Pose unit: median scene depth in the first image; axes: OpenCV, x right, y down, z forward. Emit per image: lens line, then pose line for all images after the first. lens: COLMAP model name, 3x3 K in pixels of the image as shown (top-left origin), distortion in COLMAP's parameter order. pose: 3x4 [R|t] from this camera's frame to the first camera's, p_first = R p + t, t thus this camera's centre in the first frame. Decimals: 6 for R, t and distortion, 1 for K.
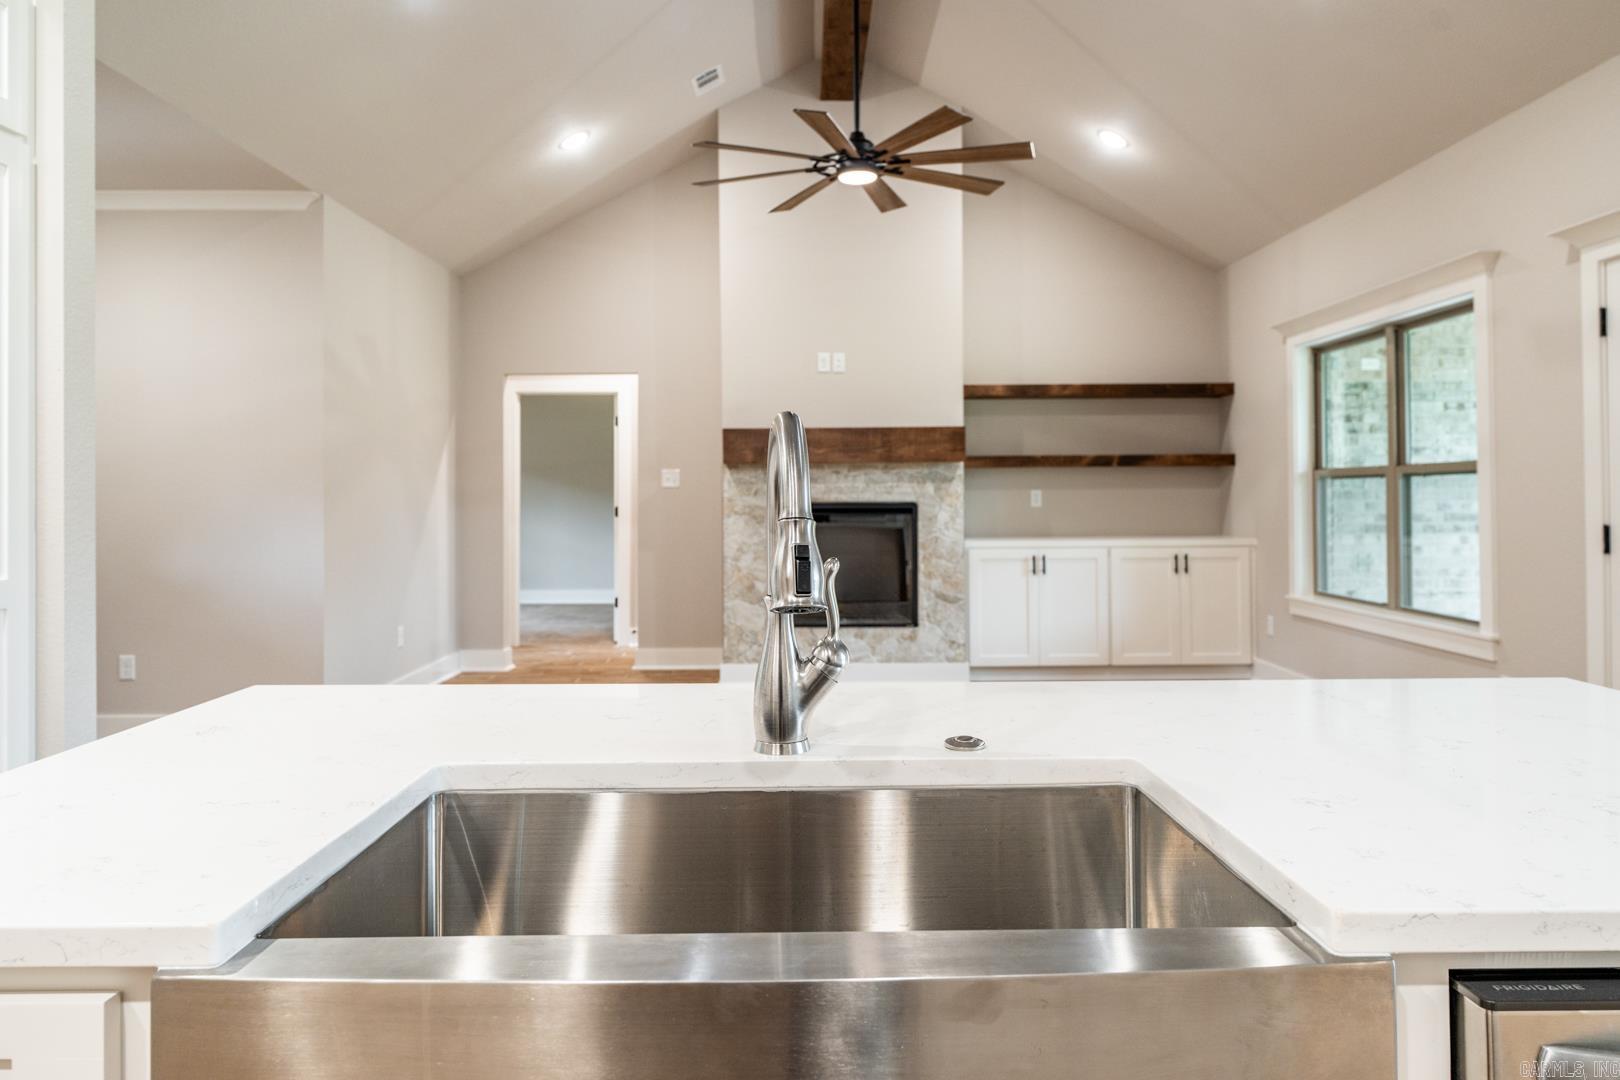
lens RADIAL K [[1132.0, 0, 805.4], [0, 1132.0, 480.0], [0, 0, 1]] dist [0.003108, -0.000830]
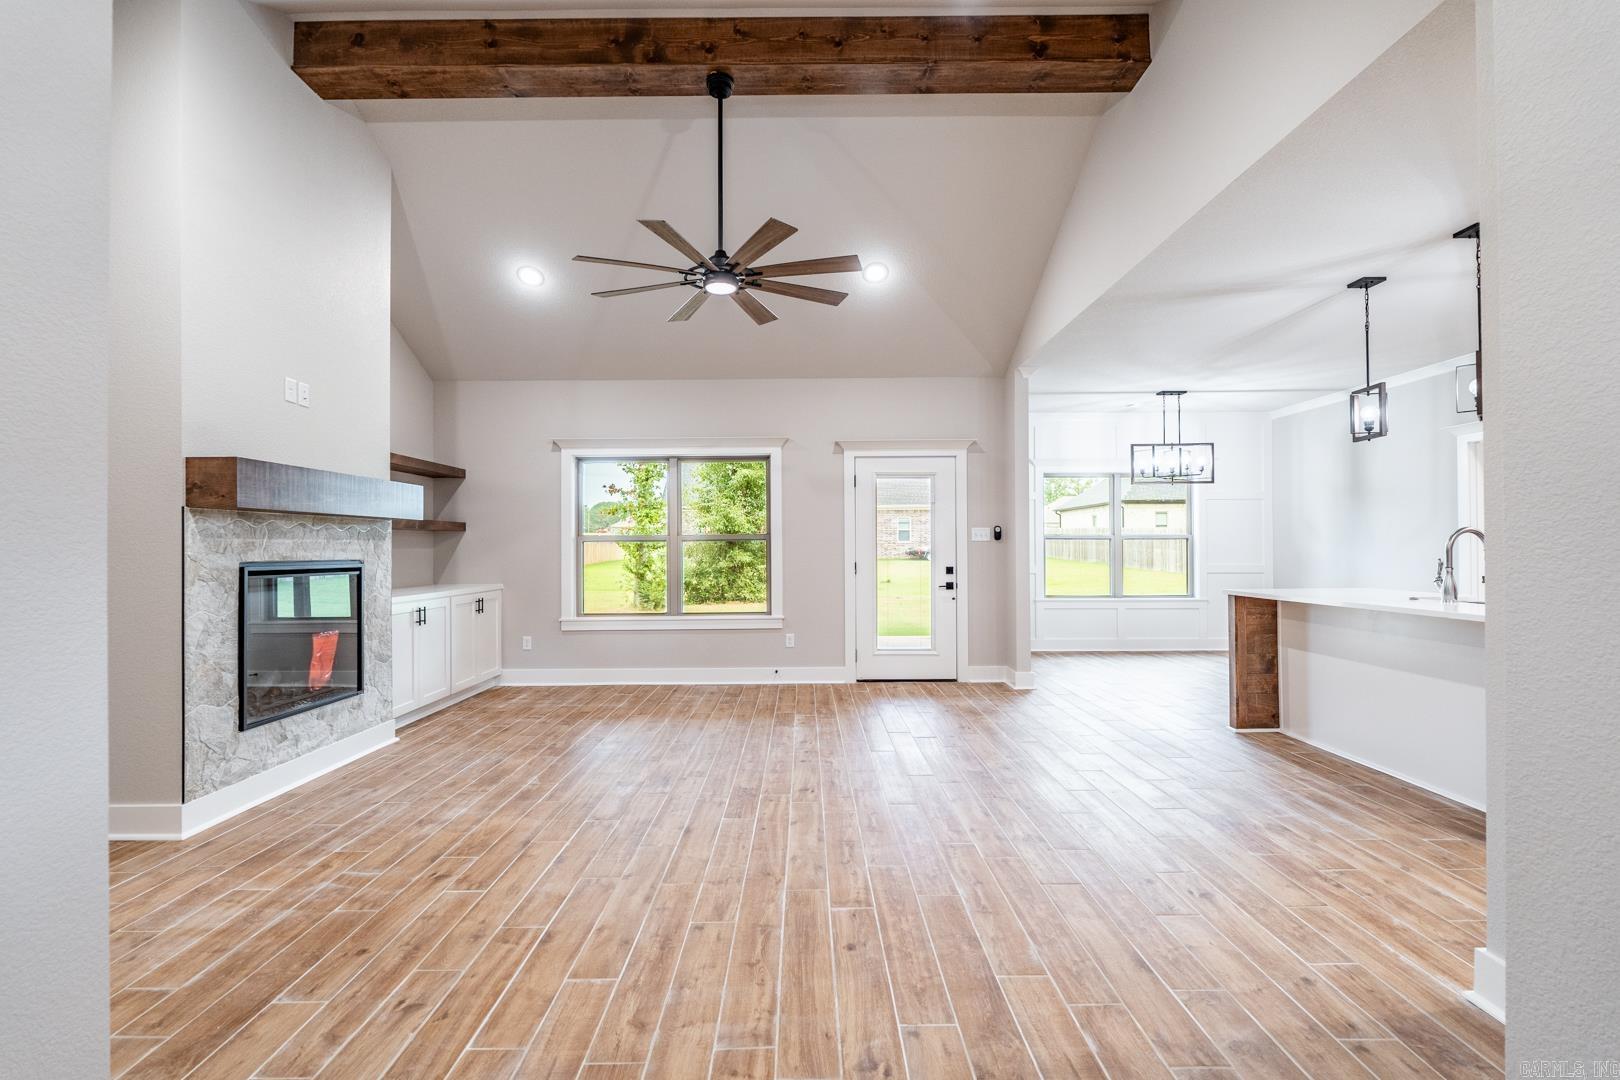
lens RADIAL K [[716.6, 0, 810.0], [0, 716.6, 540.0], [0, 0, 1]] dist [-0.006391, 0.000078]
pose [[-0.003489, 0.018671, 0.999820, -0.497934], [-0.005434, 0.999811, -0.018689, 0.011759], [-0.999979, -0.005498, -0.003387, 0.629056]]
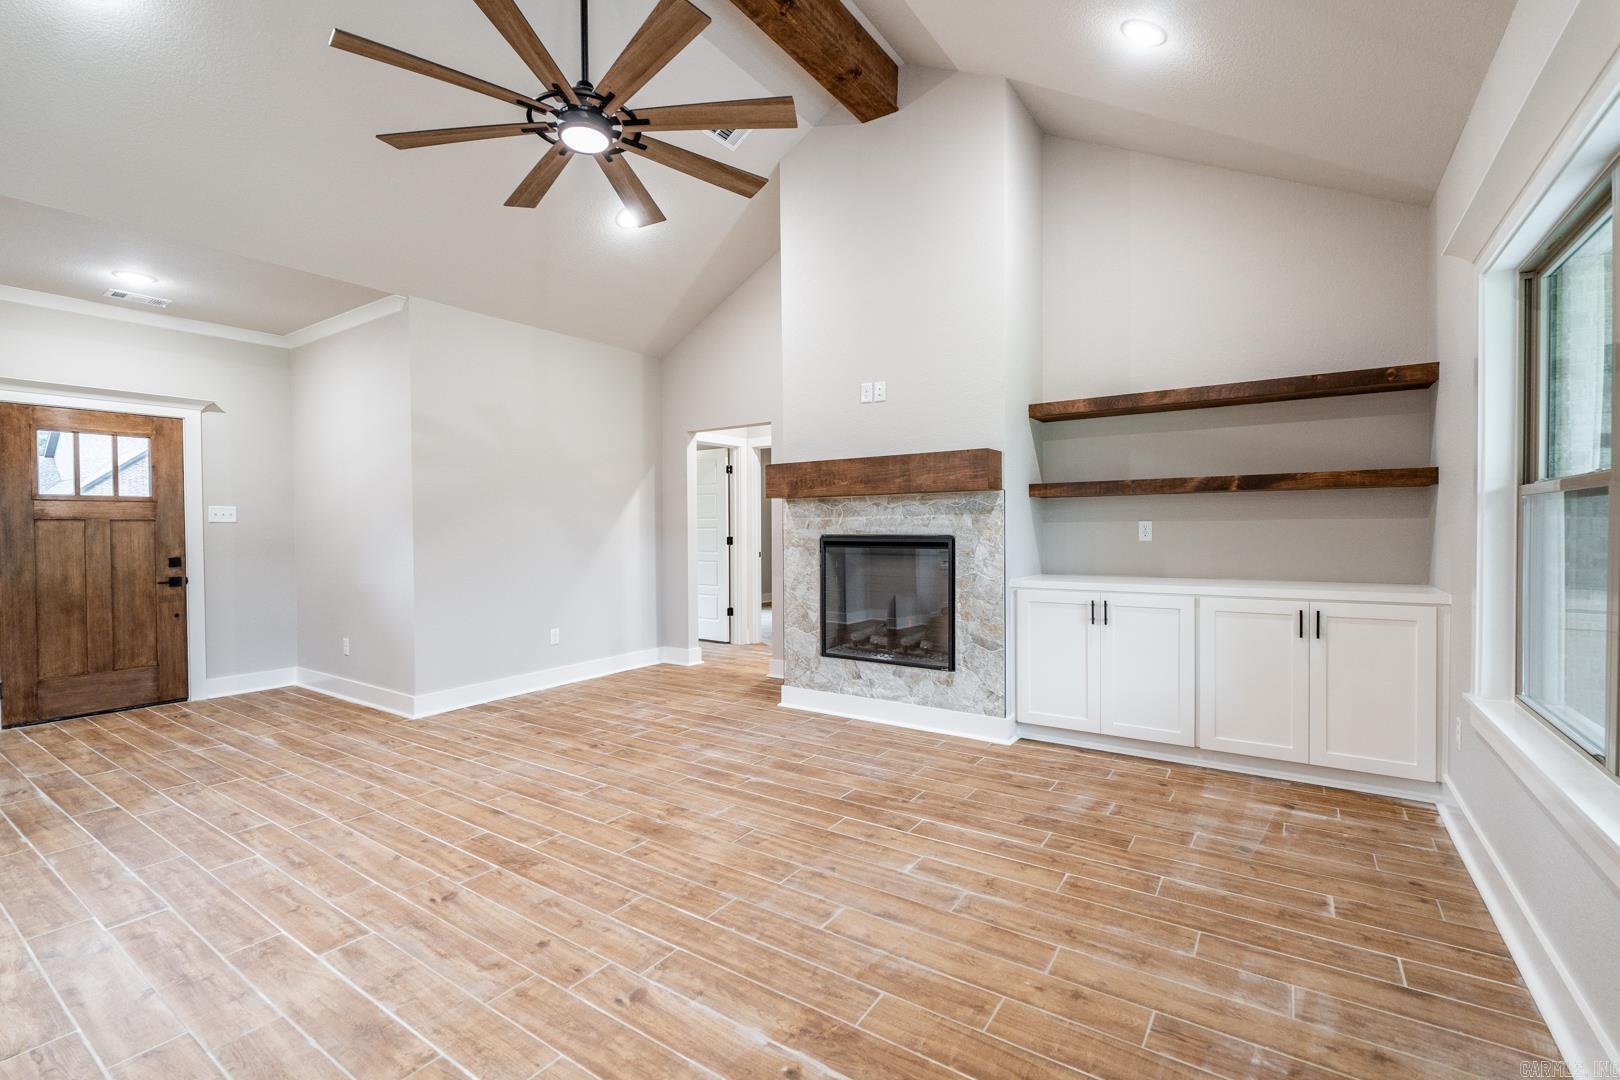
lens RADIAL K [[711.6, 0, 808.4], [0, 711.6, 540.5], [0, 0, 1]] dist [-0.007461, 0.000916]
pose [[0.825436, 0.009371, -0.564418, 0.325159], [0.009925, 0.999467, 0.031108, 0.004532], [0.564409, -0.031279, 0.824902, 0.459844]]
